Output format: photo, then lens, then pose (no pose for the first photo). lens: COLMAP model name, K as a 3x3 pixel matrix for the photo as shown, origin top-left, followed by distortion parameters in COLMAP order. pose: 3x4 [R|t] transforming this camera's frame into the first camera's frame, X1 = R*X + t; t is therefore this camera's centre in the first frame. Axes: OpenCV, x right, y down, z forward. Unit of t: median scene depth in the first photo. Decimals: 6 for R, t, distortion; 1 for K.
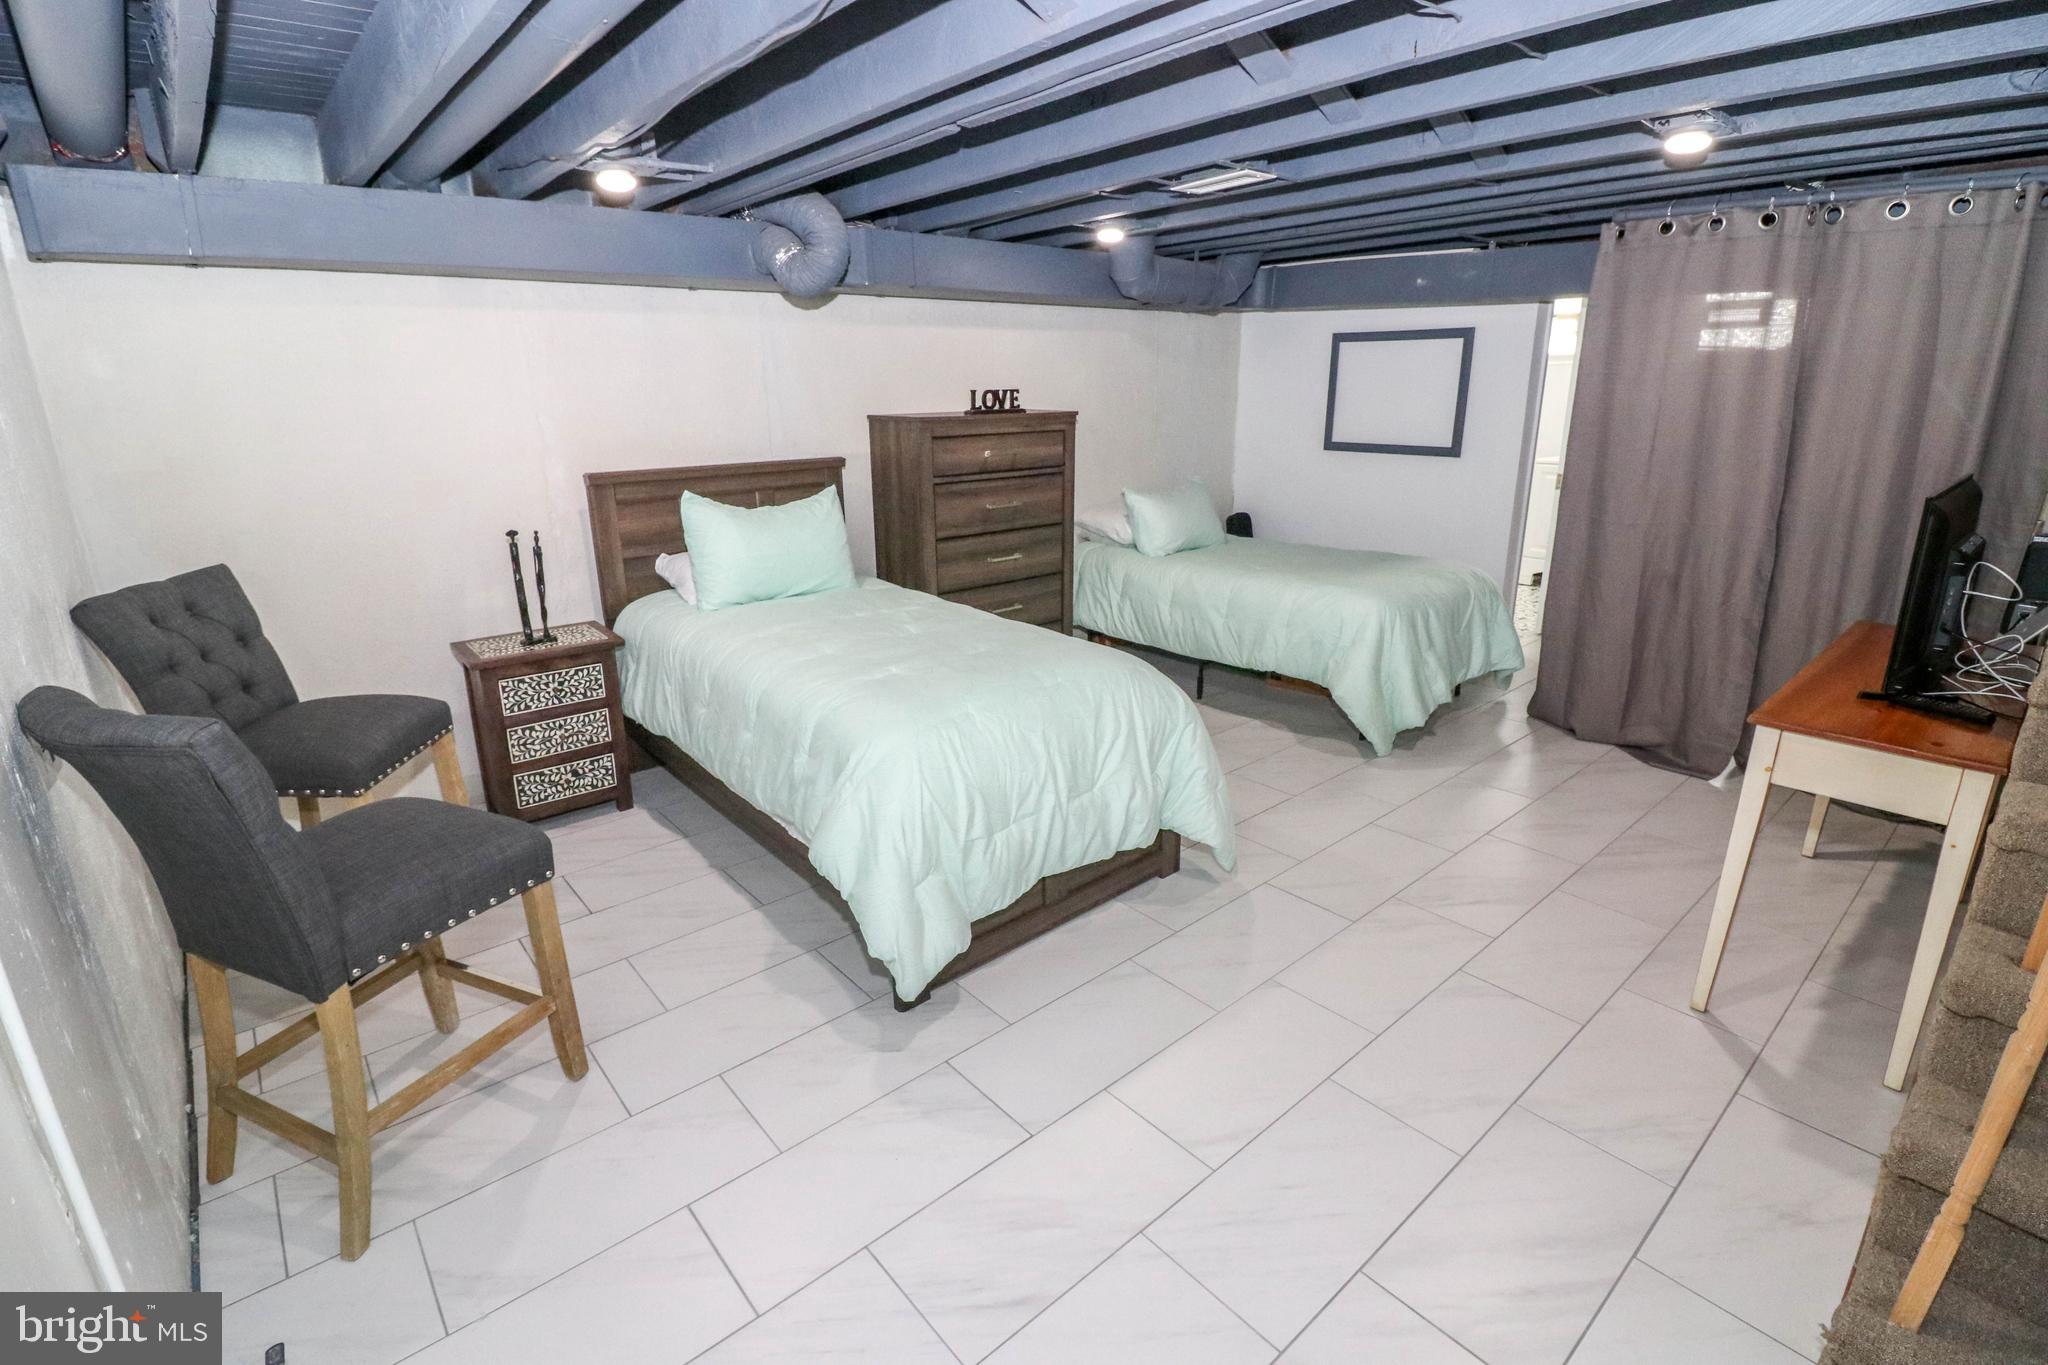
lens RADIAL K [[953.3, 0, 1014.4], [0, 953.3, 664.8], [0, 0, 1]] dist [-0.000246, -0.014358]
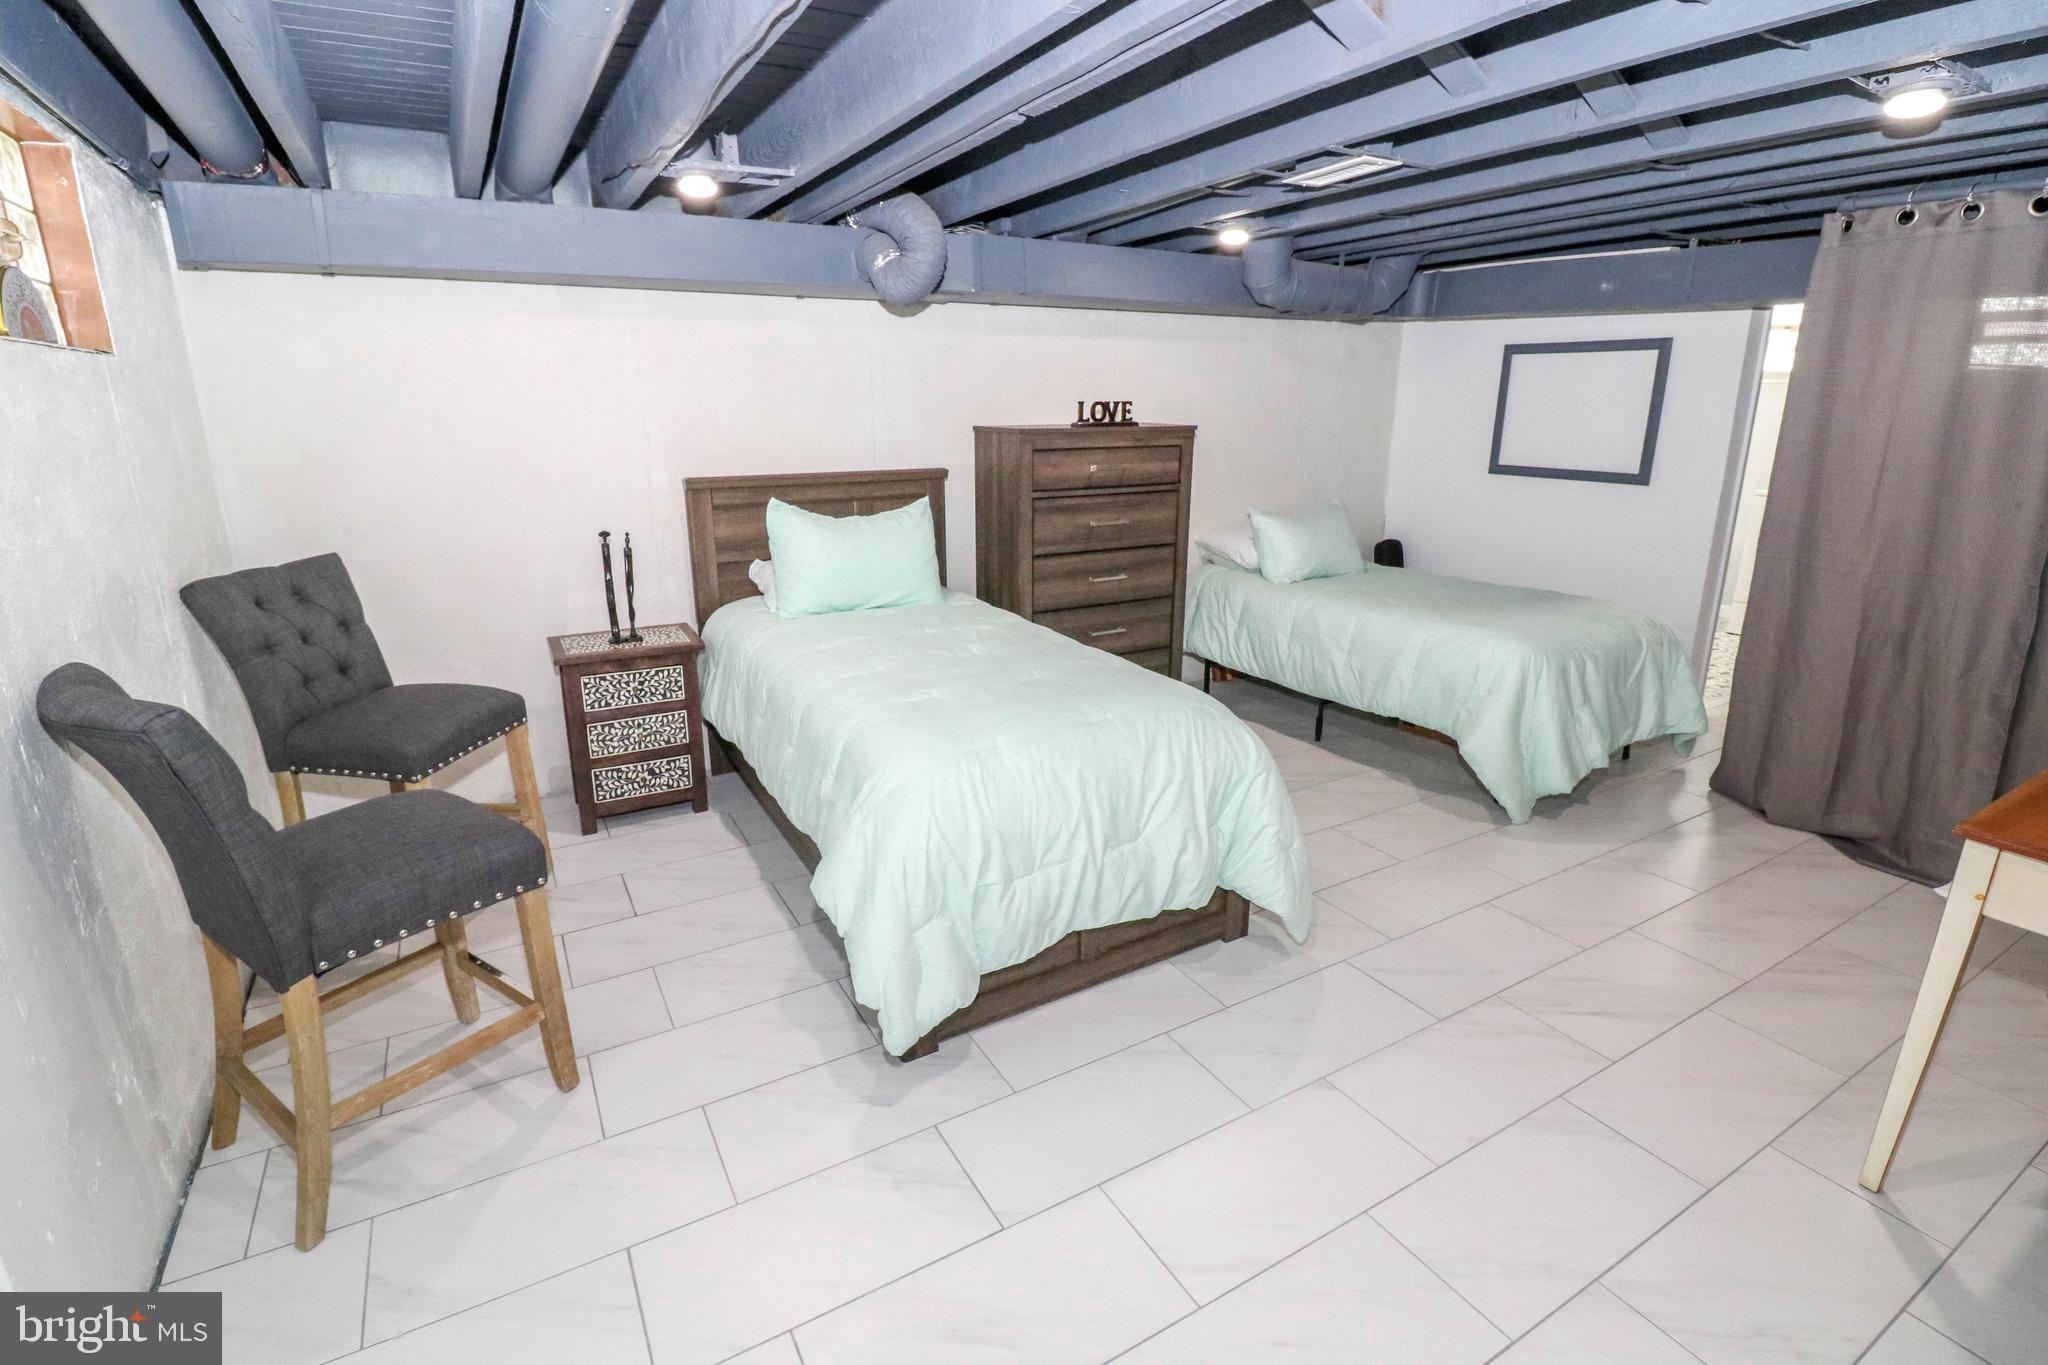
lens RADIAL K [[953.3, 0, 1014.4], [0, 953.3, 664.8], [0, 0, 1]] dist [-0.000246, -0.014358]
pose [[0.982651, 0.059237, -0.175748, 0.089886], [-0.061930, 0.998032, -0.009869, -0.014136], [0.174817, 0.020582, 0.984386, 0.066421]]
